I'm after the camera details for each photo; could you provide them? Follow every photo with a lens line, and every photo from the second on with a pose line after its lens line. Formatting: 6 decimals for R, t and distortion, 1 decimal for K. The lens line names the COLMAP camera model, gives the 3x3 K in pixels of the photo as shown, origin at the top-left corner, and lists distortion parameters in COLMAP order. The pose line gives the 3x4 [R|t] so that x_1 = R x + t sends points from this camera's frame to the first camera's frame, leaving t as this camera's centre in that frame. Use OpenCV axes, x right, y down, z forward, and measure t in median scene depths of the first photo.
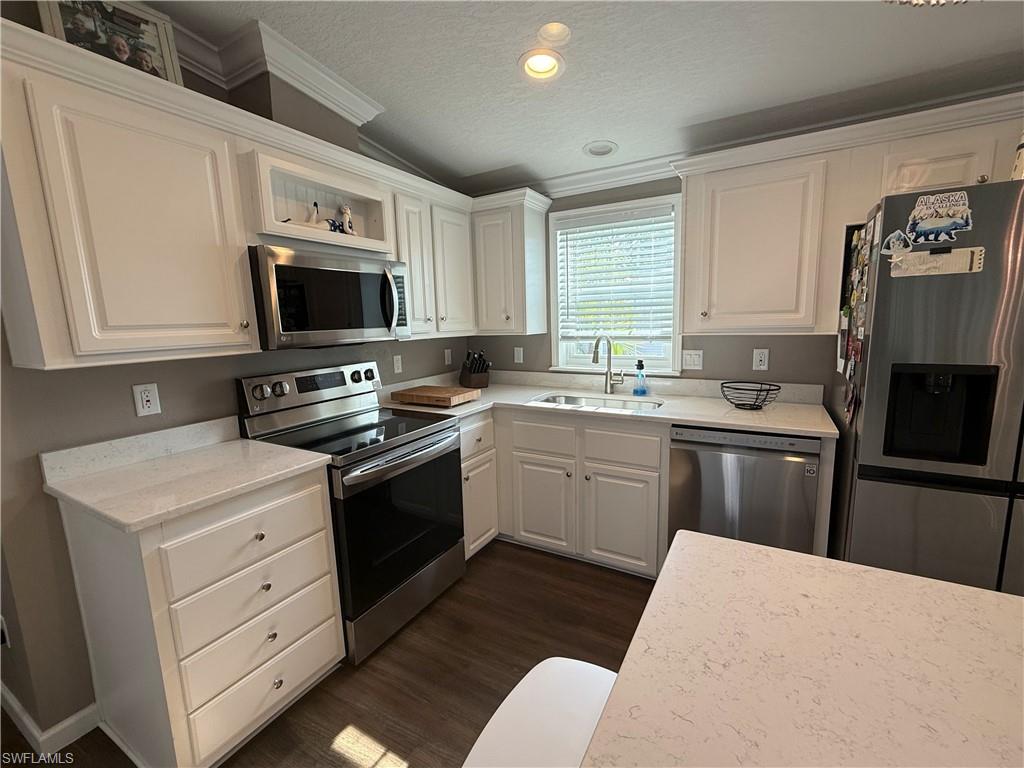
lens RADIAL K [[440.8, 0, 507.0], [0, 440.8, 385.0], [0, 0, 1]] dist [-0.000926, -0.000022]
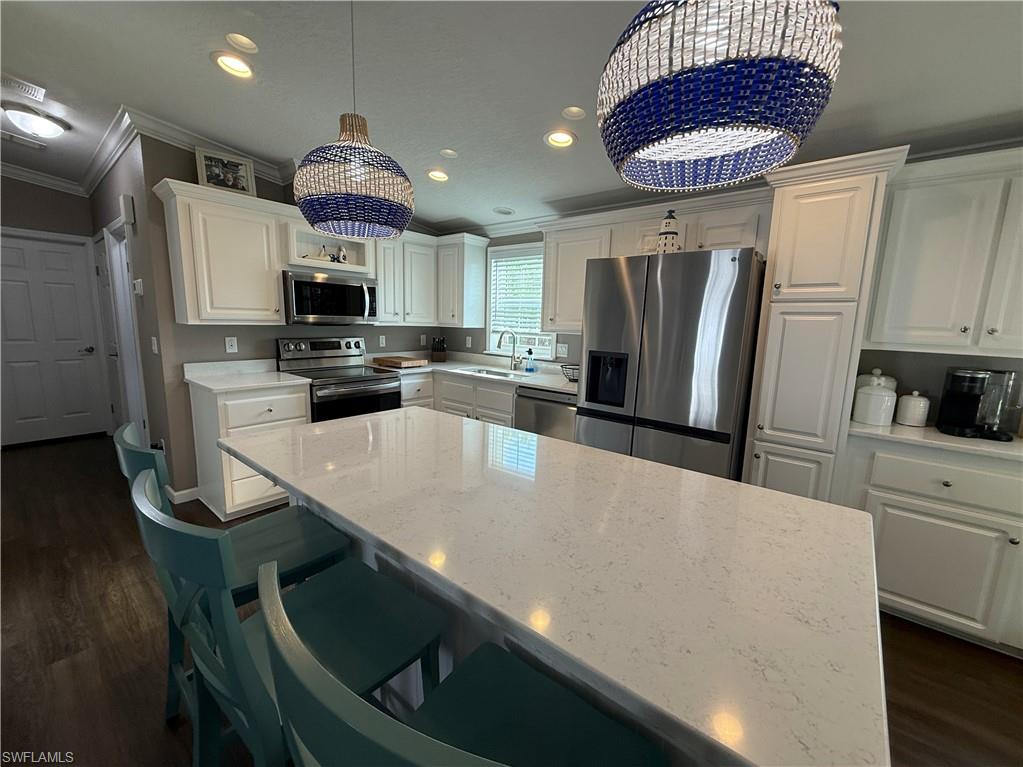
lens RADIAL K [[421.0, 0, 507.6], [0, 421.0, 384.4], [0, 0, 1]] dist [0.001335, 0.000374]
pose [[0.983161, 0.082956, -0.162830, 0.545575], [-0.082062, 0.996552, 0.012217, 0.062934], [0.163282, 0.001351, 0.986579, -0.503020]]
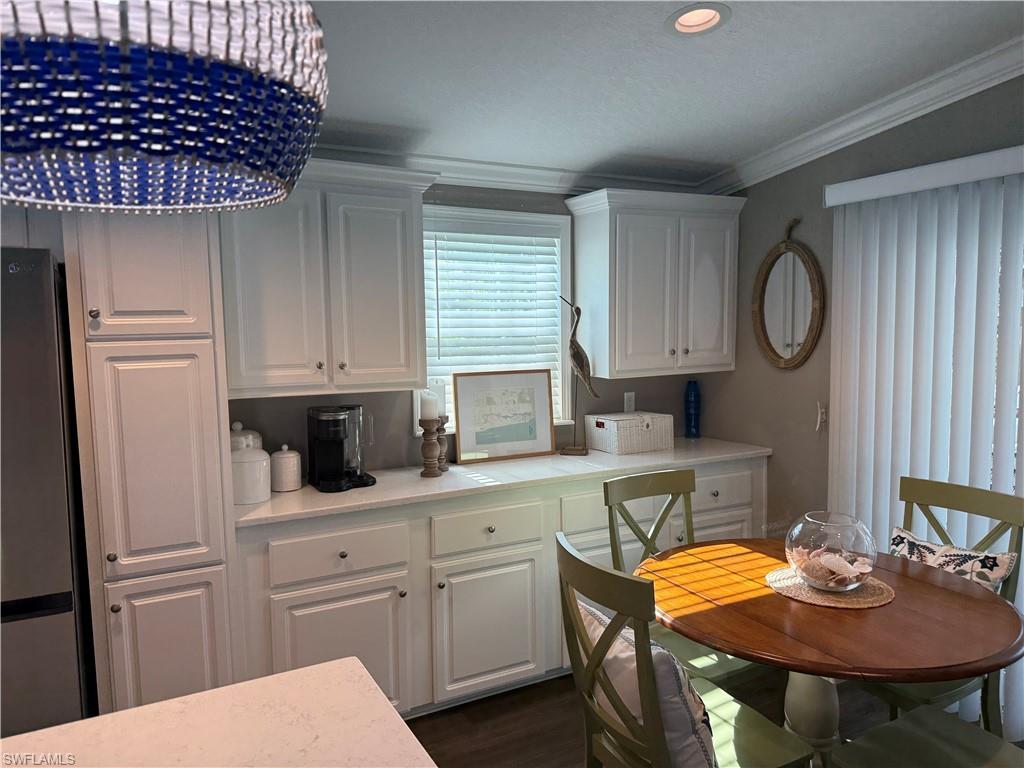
lens RADIAL K [[724.1, 0, 512.1], [0, 724.1, 386.7], [0, 0, 1]] dist [0.098855, -0.154385]
pose [[0.532439, -0.054306, 0.844724, 0.443638], [0.124201, 0.992151, -0.014501, -0.020342], [-0.837307, 0.112636, 0.535005, -0.428922]]
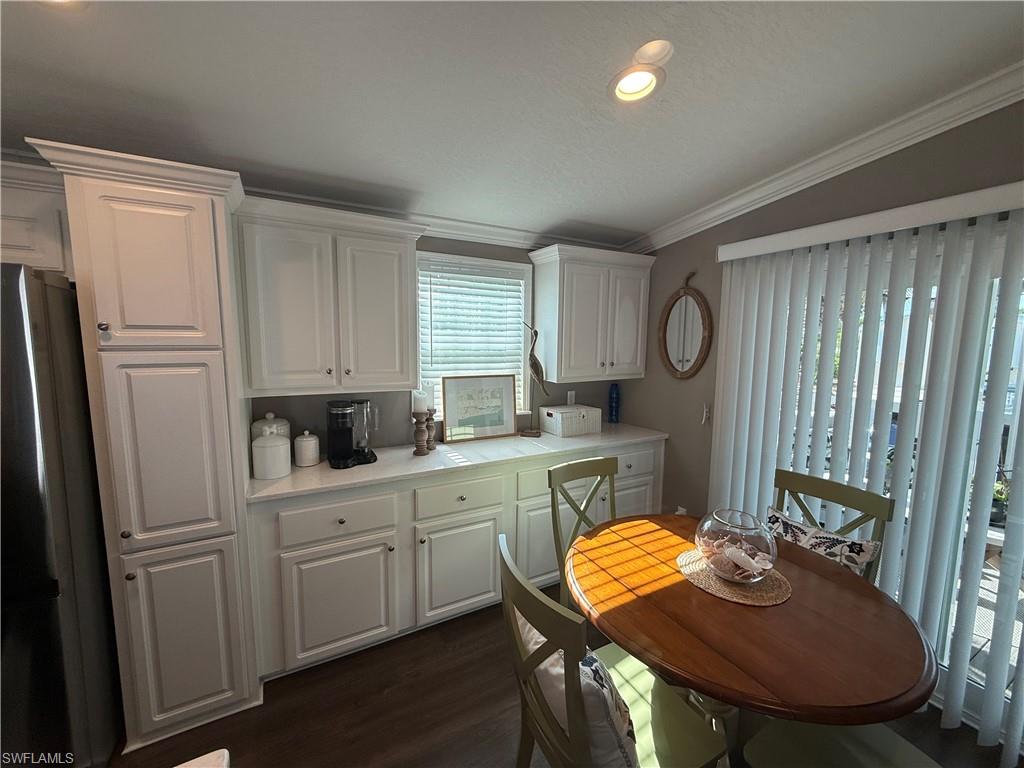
lens RADIAL K [[410.0, 0, 514.4], [0, 410.0, 384.9], [0, 0, 1]] dist [0.000390, 0.000045]
pose [[0.518830, -0.064619, 0.852431, 0.761333], [0.100701, 0.994816, 0.014121, -0.057035], [-0.848925, 0.078515, 0.522648, -0.303631]]
